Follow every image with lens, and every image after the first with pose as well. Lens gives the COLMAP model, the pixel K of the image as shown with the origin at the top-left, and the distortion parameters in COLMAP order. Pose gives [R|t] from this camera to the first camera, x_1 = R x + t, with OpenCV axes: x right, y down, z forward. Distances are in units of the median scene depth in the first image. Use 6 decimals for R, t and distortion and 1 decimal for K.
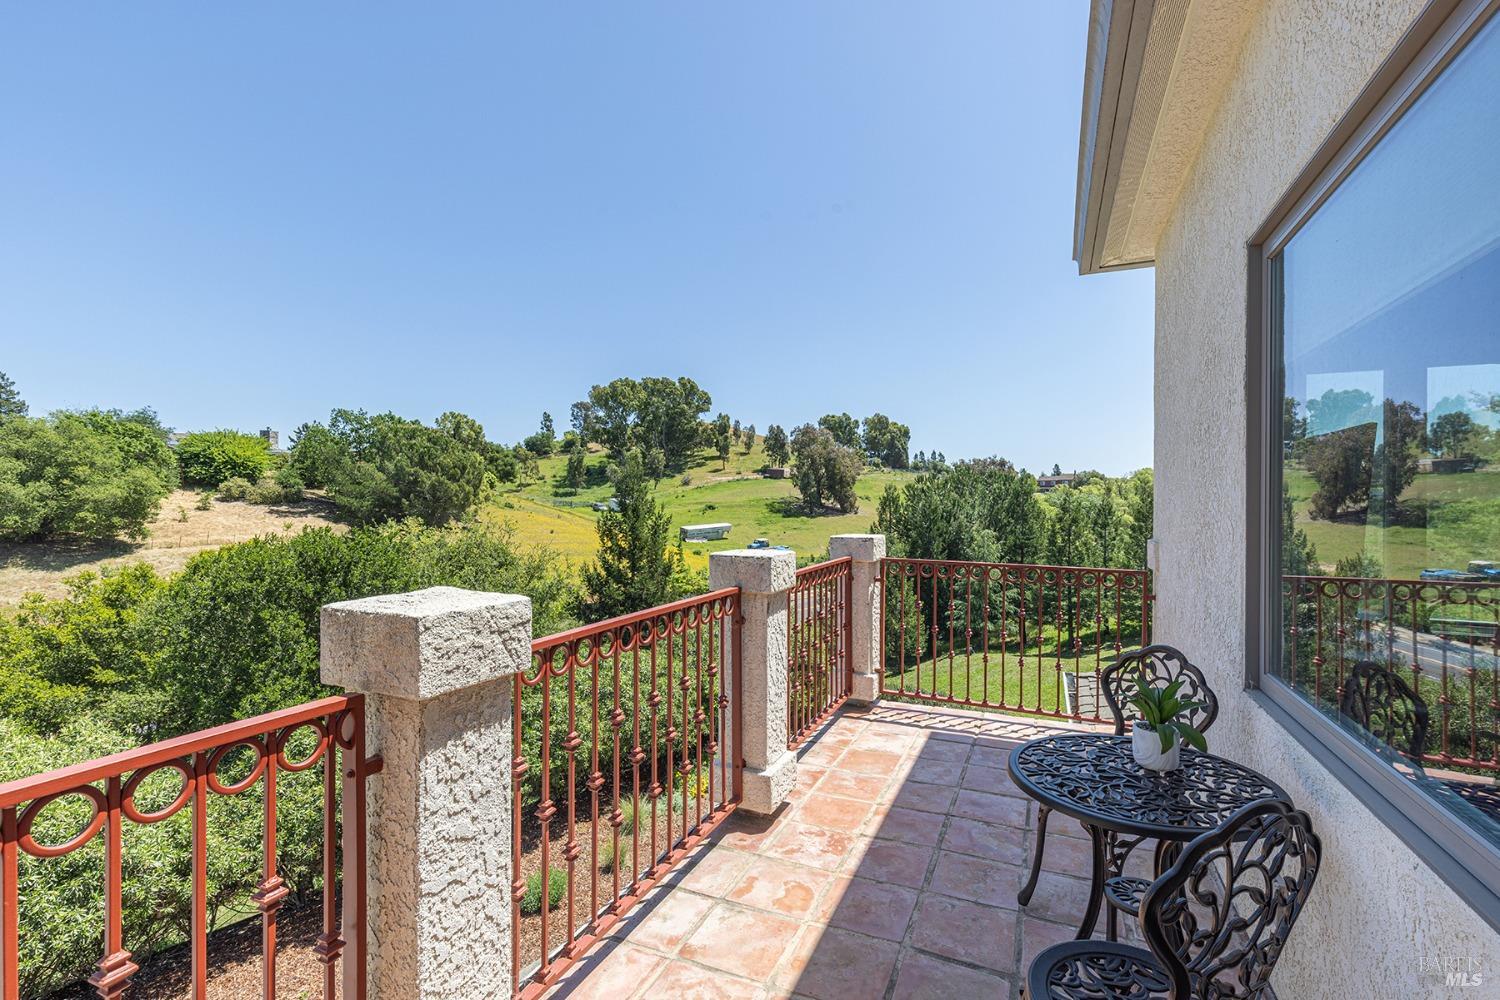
lens RADIAL K [[676.3, 0, 754.0], [0, 676.3, 496.3], [0, 0, 1]] dist [0.016669, 0.000354]
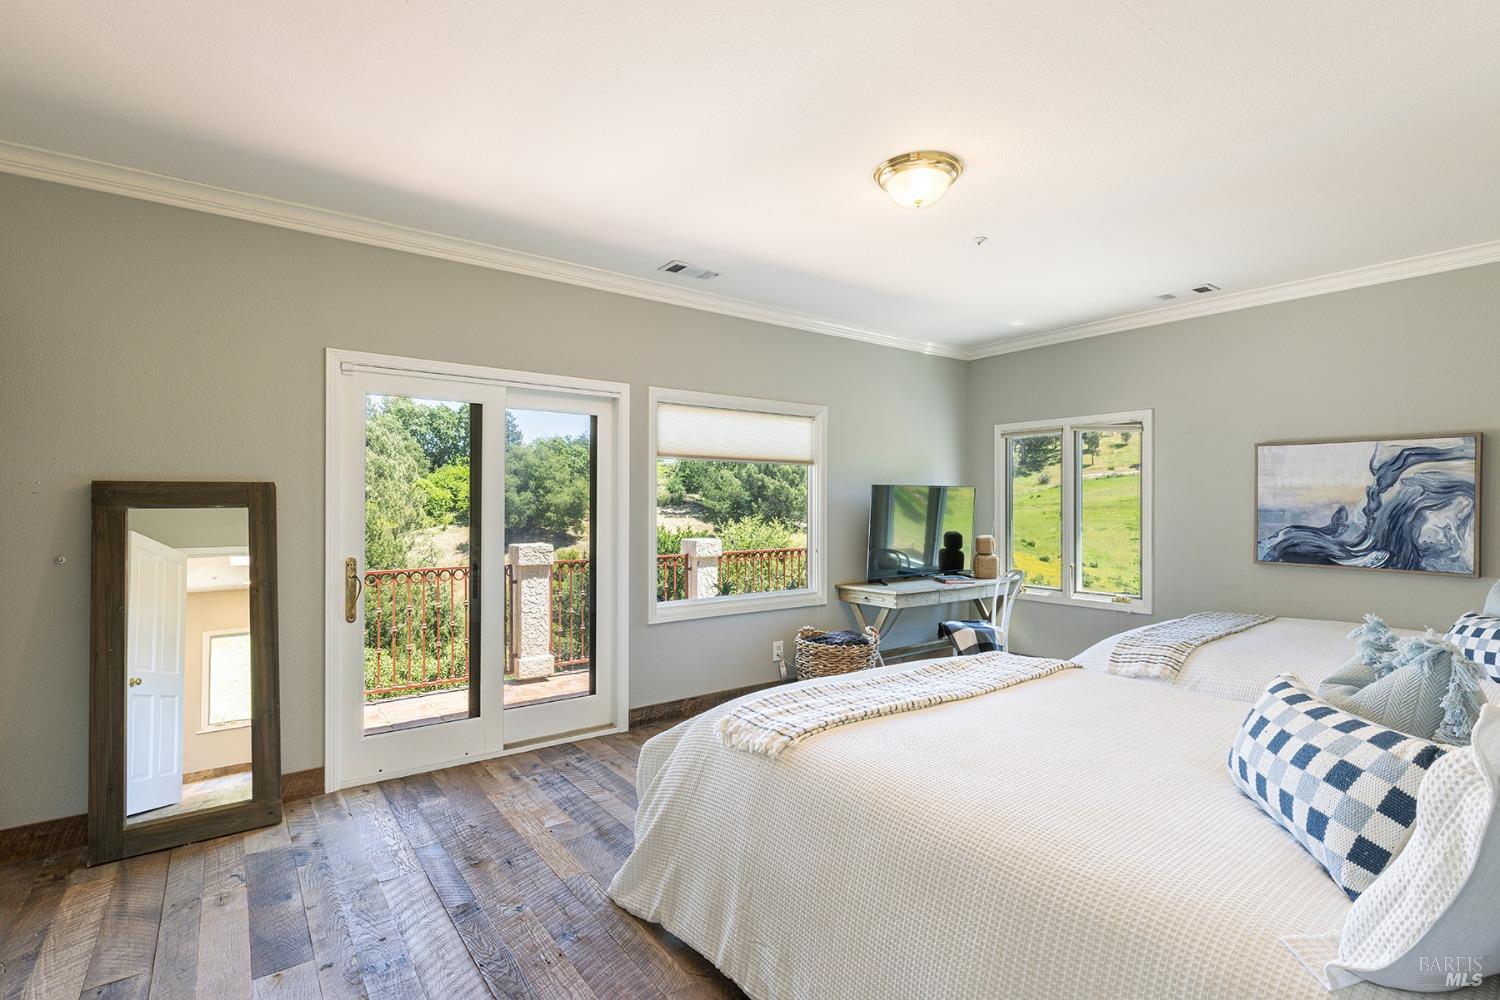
lens RADIAL K [[726.4, 0, 752.2], [0, 726.4, 503.2], [0, 0, 1]] dist [-0.006109, -0.000141]
pose [[0.872172, -0.004348, -0.489180, 2.878616], [0.008948, 0.999935, 0.007065, -0.108090], [0.489118, -0.010539, 0.872154, -2.160030]]
